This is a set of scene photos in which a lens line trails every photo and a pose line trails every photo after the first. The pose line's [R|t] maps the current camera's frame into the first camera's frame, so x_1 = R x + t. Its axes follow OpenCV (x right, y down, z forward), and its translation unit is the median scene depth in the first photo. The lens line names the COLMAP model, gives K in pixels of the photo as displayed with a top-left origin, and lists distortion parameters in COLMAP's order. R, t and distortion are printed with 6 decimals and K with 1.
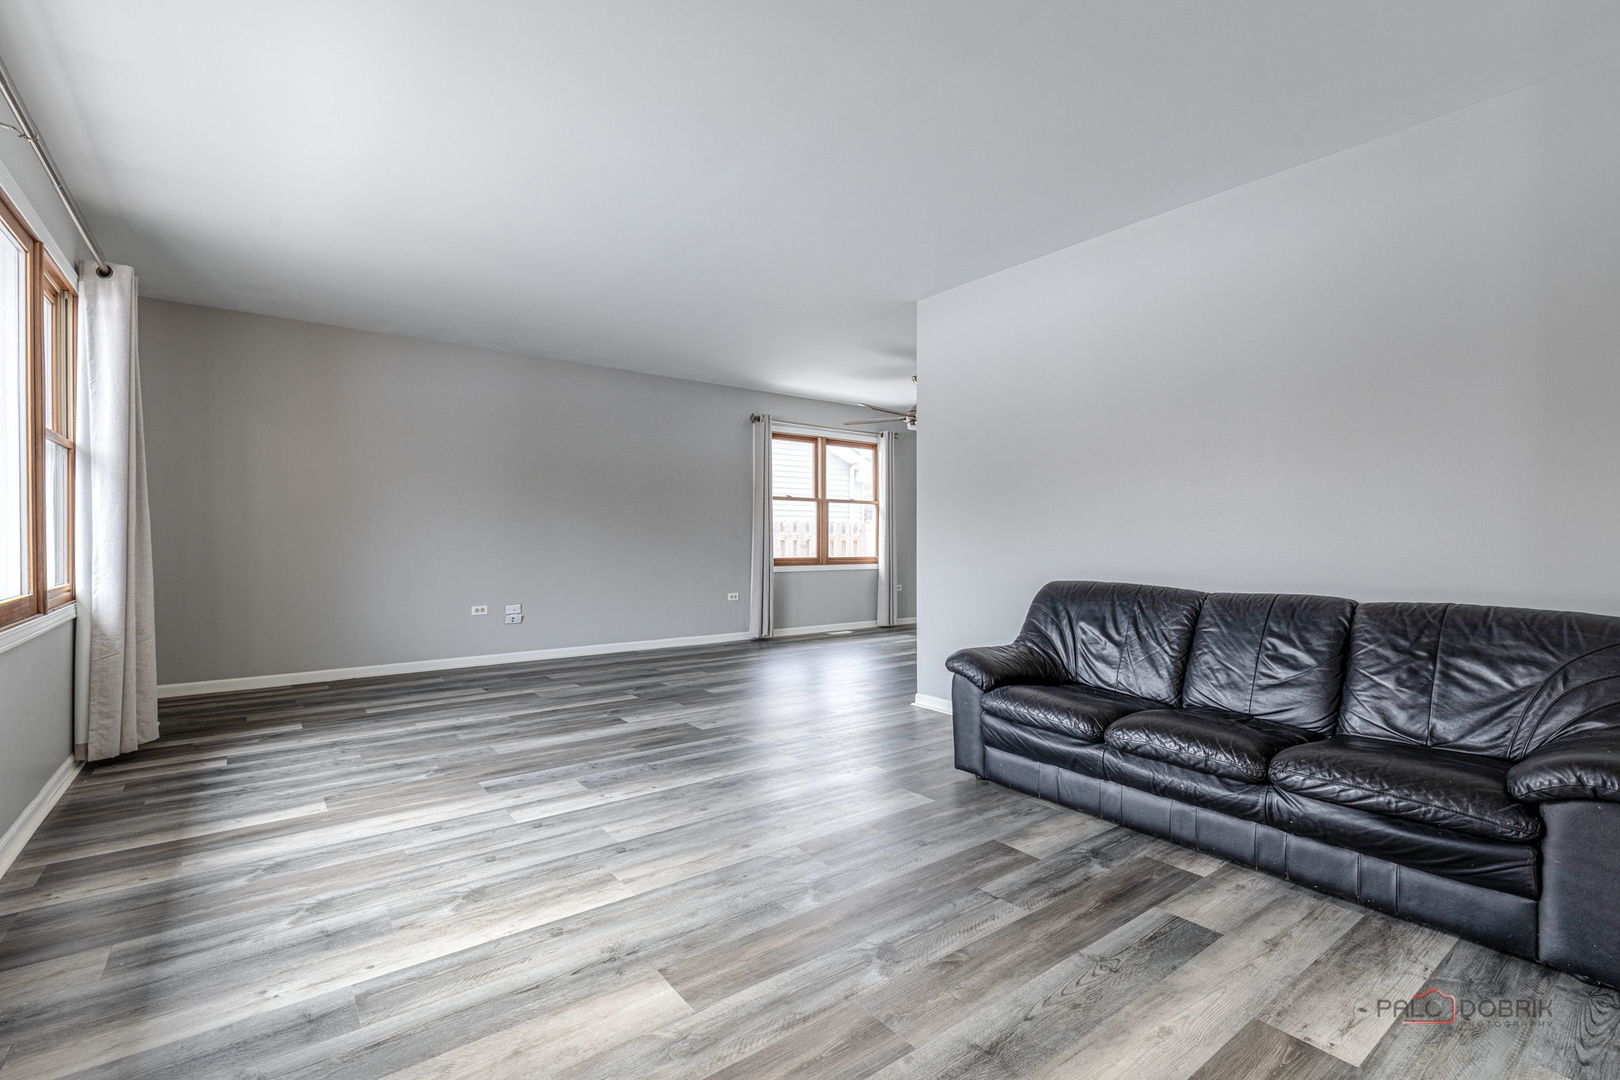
lens RADIAL K [[729.9, 0, 810.0], [0, 729.9, 540.0], [0, 0, 1]] dist [0.009428, -0.000590]
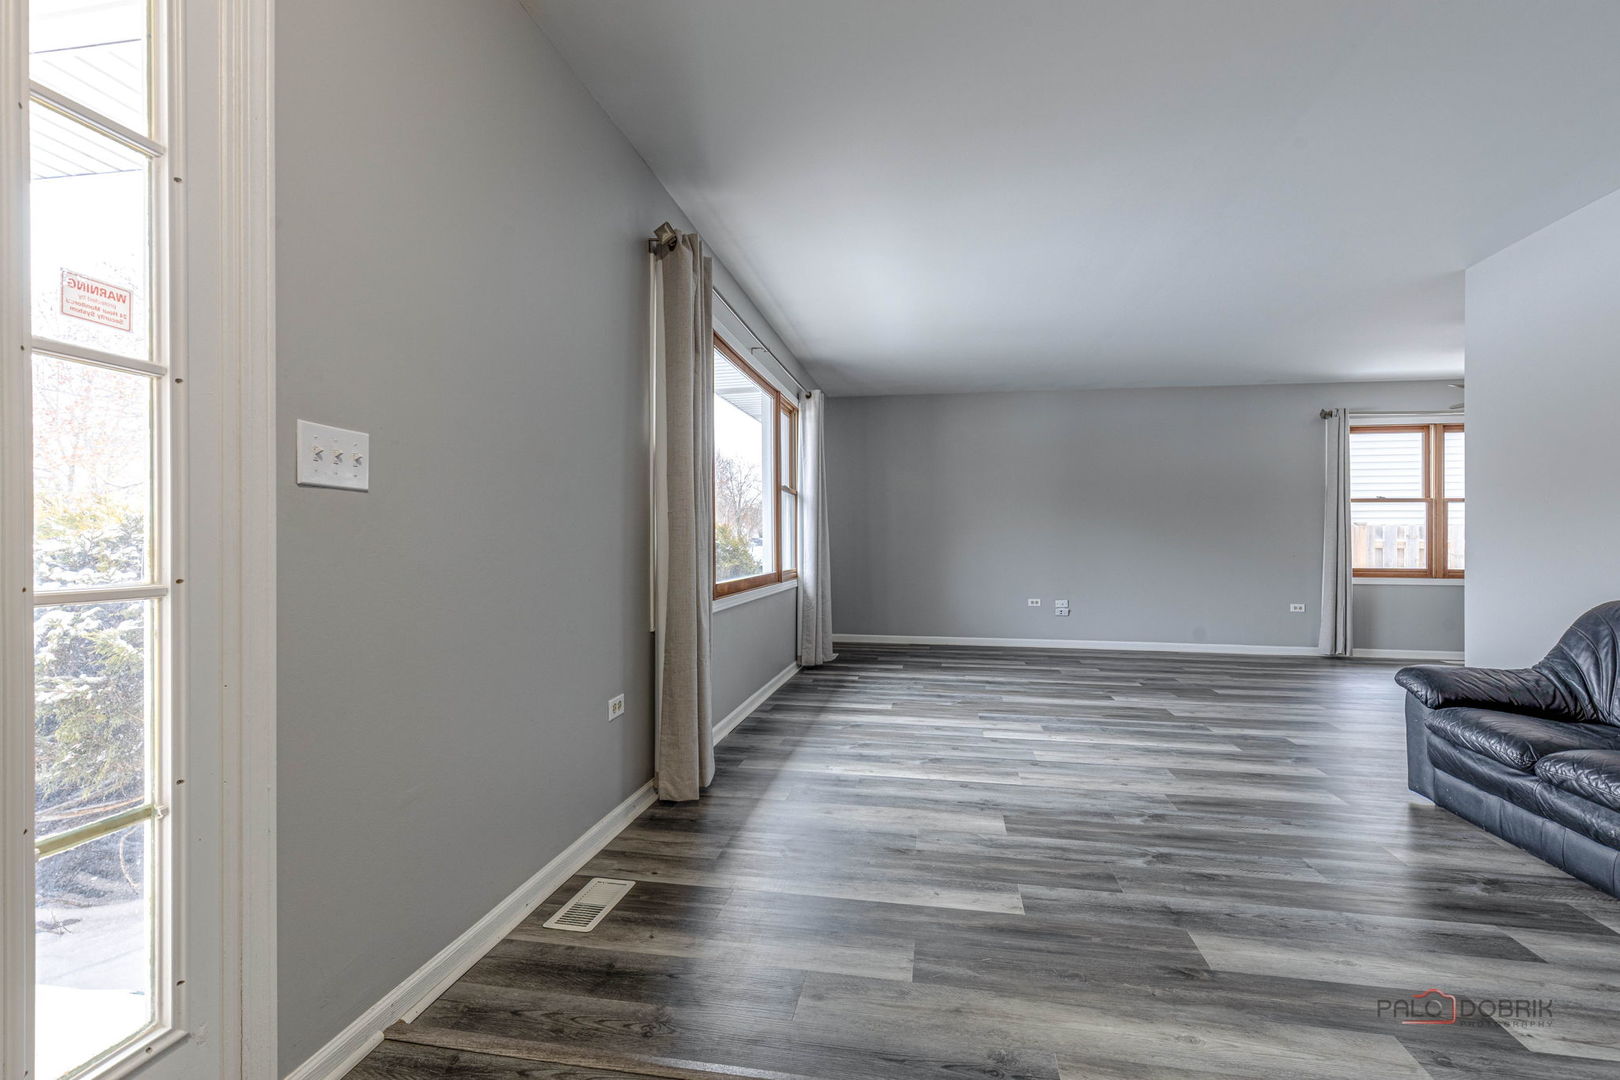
lens RADIAL K [[730.7, 0, 812.6], [0, 730.7, 538.1], [0, 0, 1]] dist [0.009124, -0.000796]
pose [[0.678422, -0.001572, -0.734671, 0.381818], [-0.007147, 0.999936, -0.008739, 0.002523], [0.734637, 0.011180, 0.678368, -0.216646]]
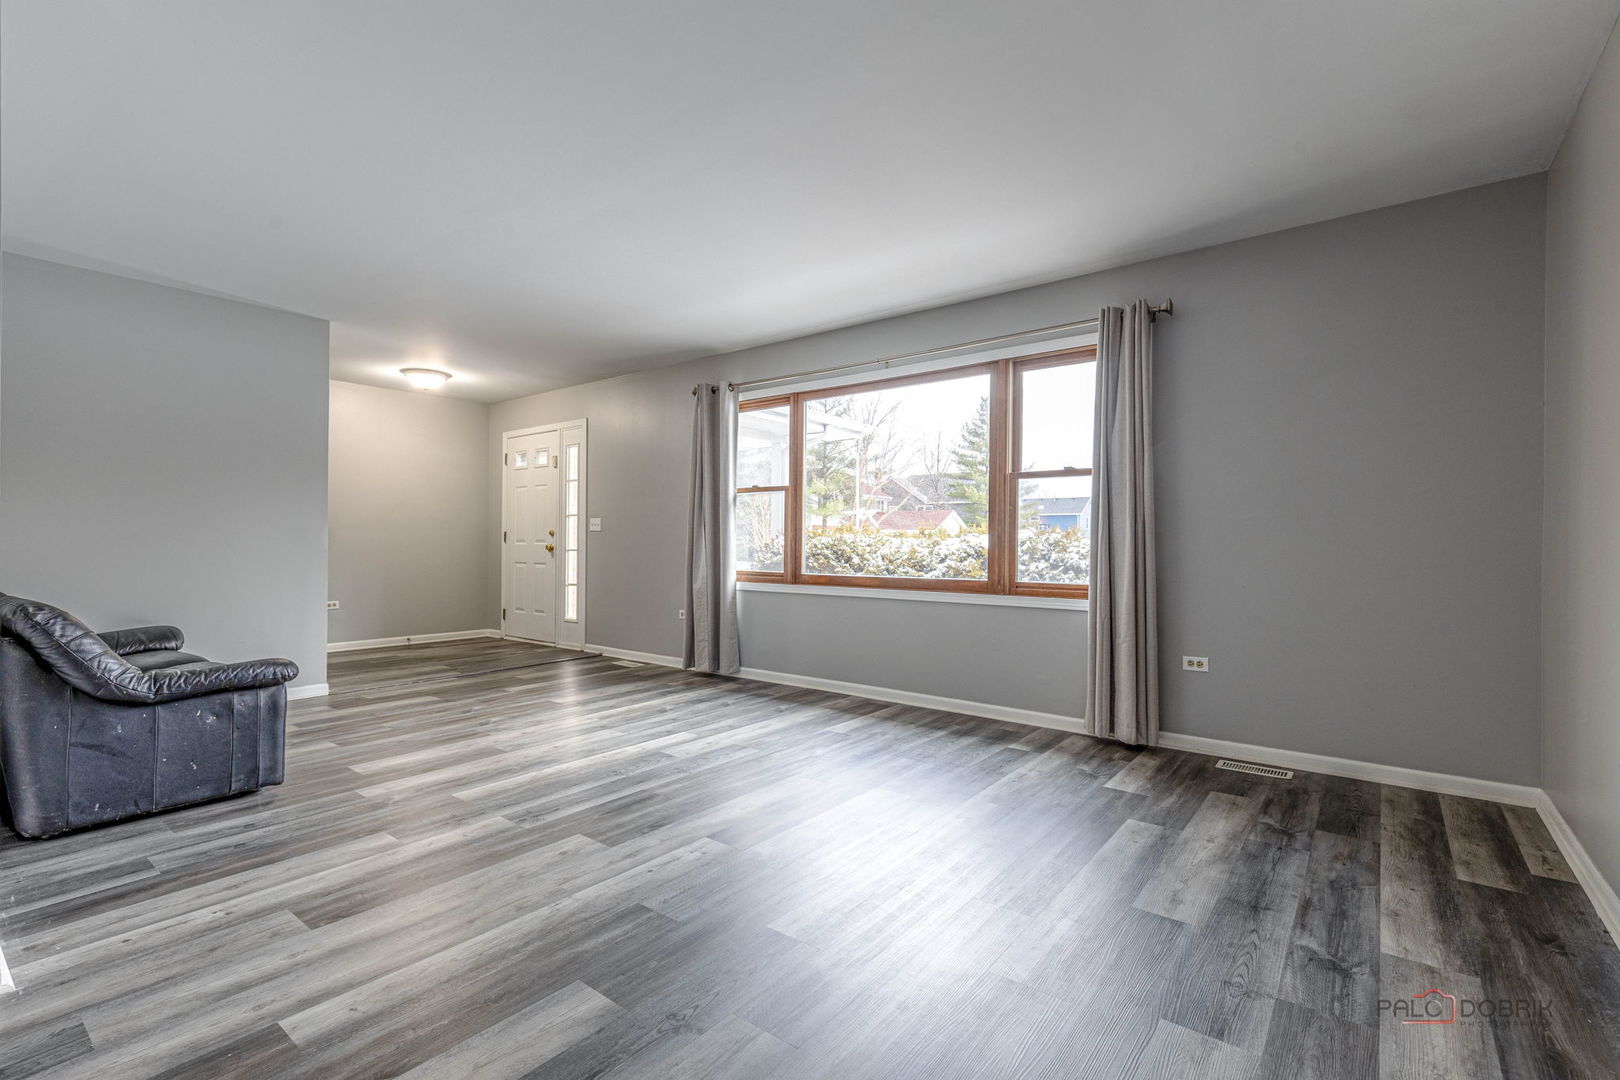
lens RADIAL K [[729.9, 0, 810.0], [0, 729.9, 540.0], [0, 0, 1]] dist [0.009428, -0.000590]
pose [[-0.968970, -0.009738, -0.246986, -0.232403], [-0.010393, 0.999945, 0.001349, -0.012697], [0.246959, 0.003874, -0.969018, 2.142402]]
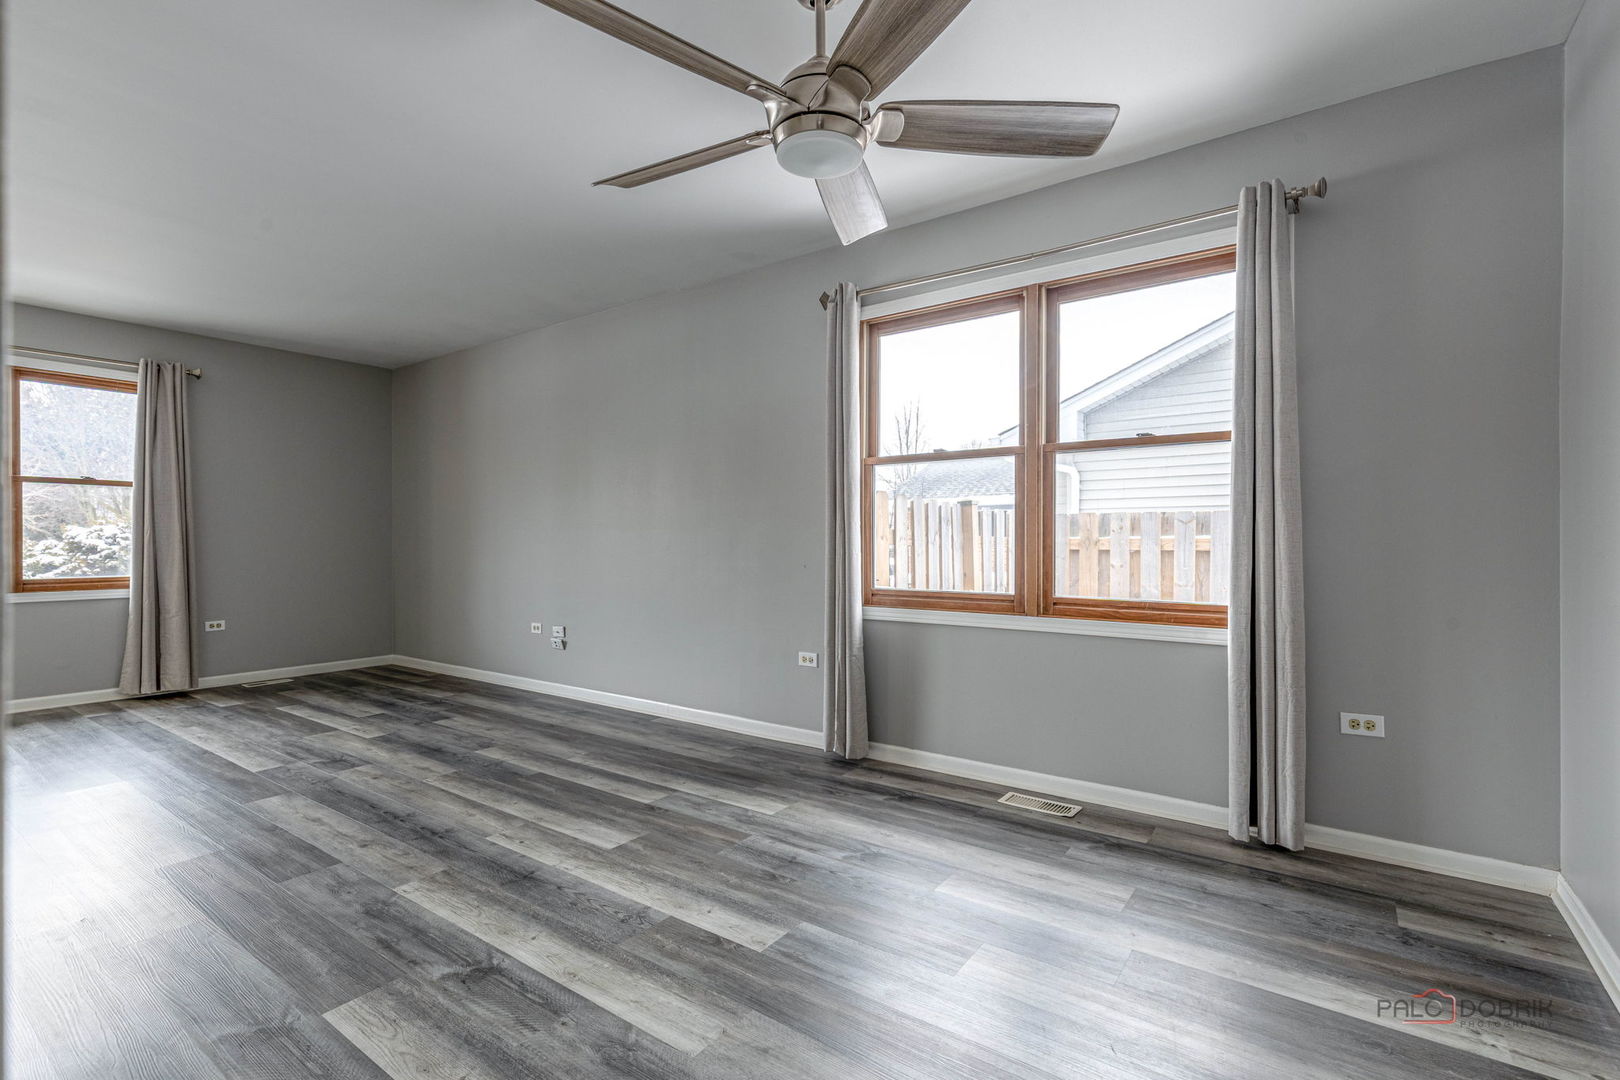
lens RADIAL K [[744.5, 0, 806.1], [0, 744.5, 546.4], [0, 0, 1]] dist [0.012809, -0.000465]
pose [[0.289881, 0.003175, -0.957057, 0.931511], [0.001582, 0.999992, 0.003796, -0.011415], [0.957061, -0.002615, 0.289874, 1.956898]]
